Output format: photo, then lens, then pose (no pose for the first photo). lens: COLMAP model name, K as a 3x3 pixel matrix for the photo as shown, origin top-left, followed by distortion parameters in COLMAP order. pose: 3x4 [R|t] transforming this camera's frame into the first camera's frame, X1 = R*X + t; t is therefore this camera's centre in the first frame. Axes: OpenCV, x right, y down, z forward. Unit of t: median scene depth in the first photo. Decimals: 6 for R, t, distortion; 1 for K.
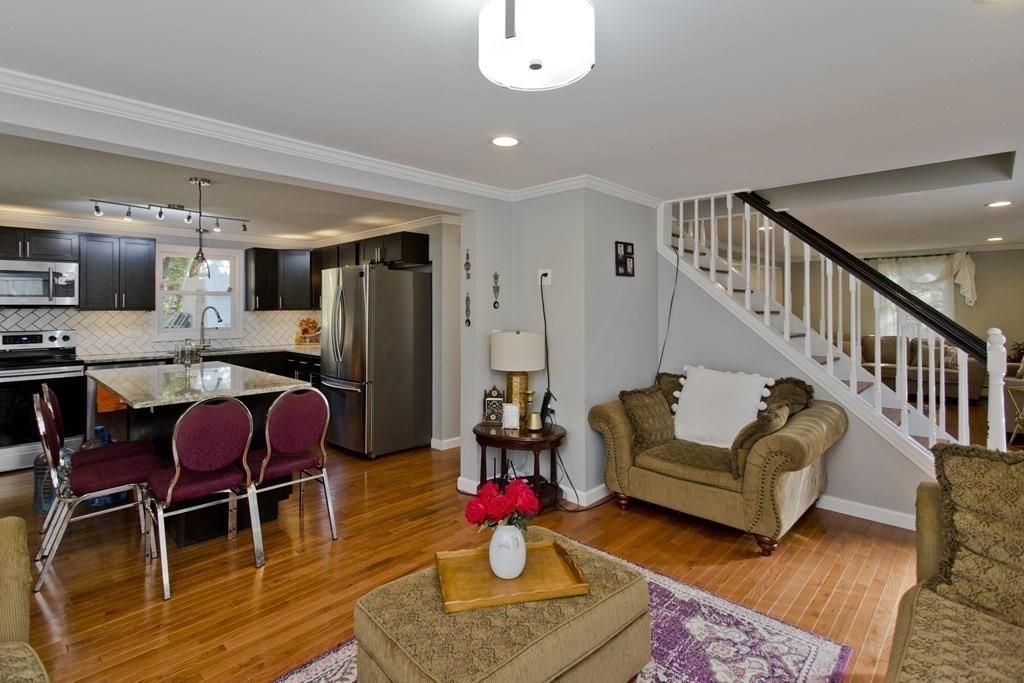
lens RADIAL K [[494.2, 0, 513.7], [0, 494.2, 308.2], [0, 0, 1]] dist [-0.004736, -0.000591]
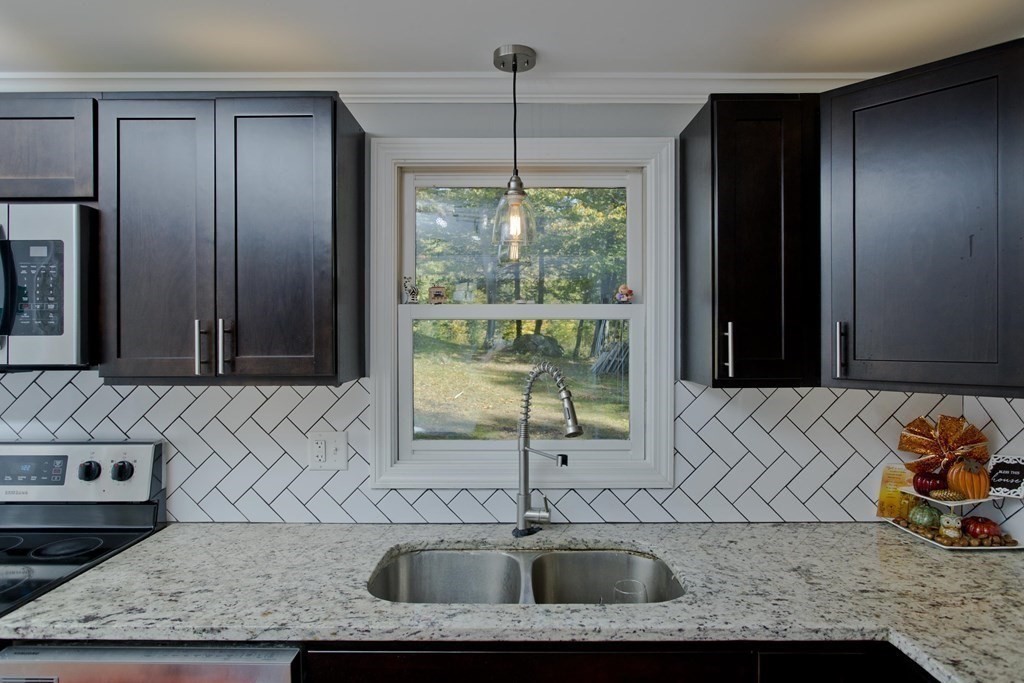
lens RADIAL K [[565.1, 0, 517.4], [0, 565.1, 341.0], [0, 0, 1]] dist [-0.001431, 0.000250]
pose [[0.693376, 0.002494, -0.720572, -0.619953], [0.001224, 0.999988, 0.004639, -0.024427], [0.720575, -0.004098, 0.693365, 1.165679]]
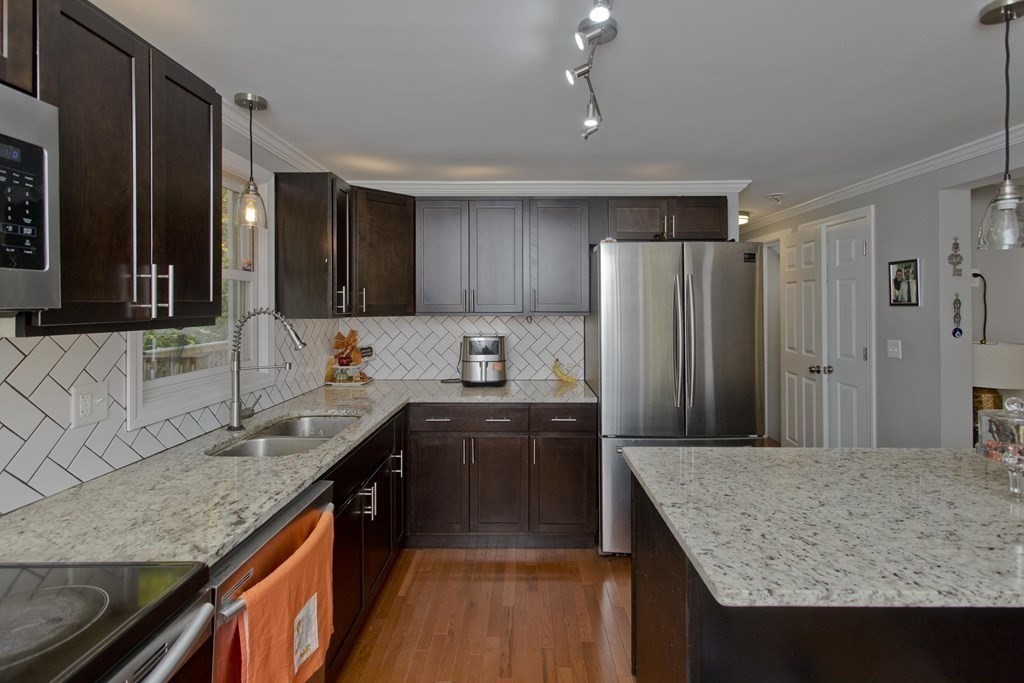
lens RADIAL K [[494.2, 0, 513.7], [0, 494.2, 308.2], [0, 0, 1]] dist [-0.004736, -0.000591]
pose [[0.726311, -0.001307, 0.687365, -1.073659], [-0.001494, 0.999993, 0.003480, -0.009694], [-0.687365, -0.003555, 0.726304, 0.875254]]
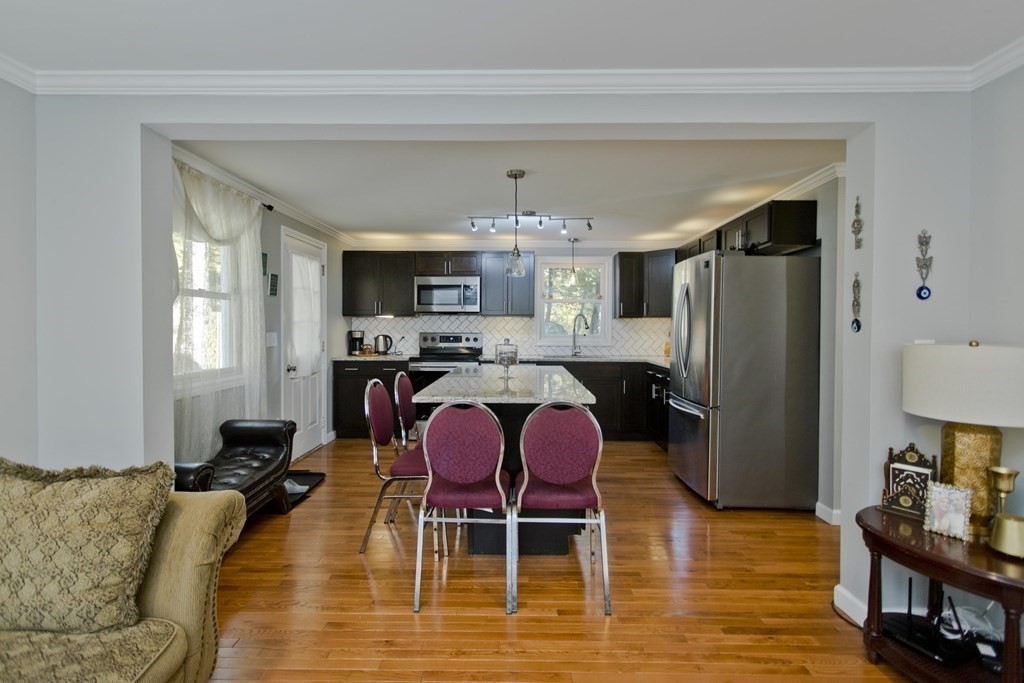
lens RADIAL K [[488.7, 0, 513.0], [0, 488.7, 334.3], [0, 0, 1]] dist [0.002837, 0.000512]
pose [[0.678080, 0.018158, -0.734764, 0.052304], [-0.006069, 0.999799, 0.019107, 0.030124], [0.734963, -0.008497, 0.678054, 0.307521]]
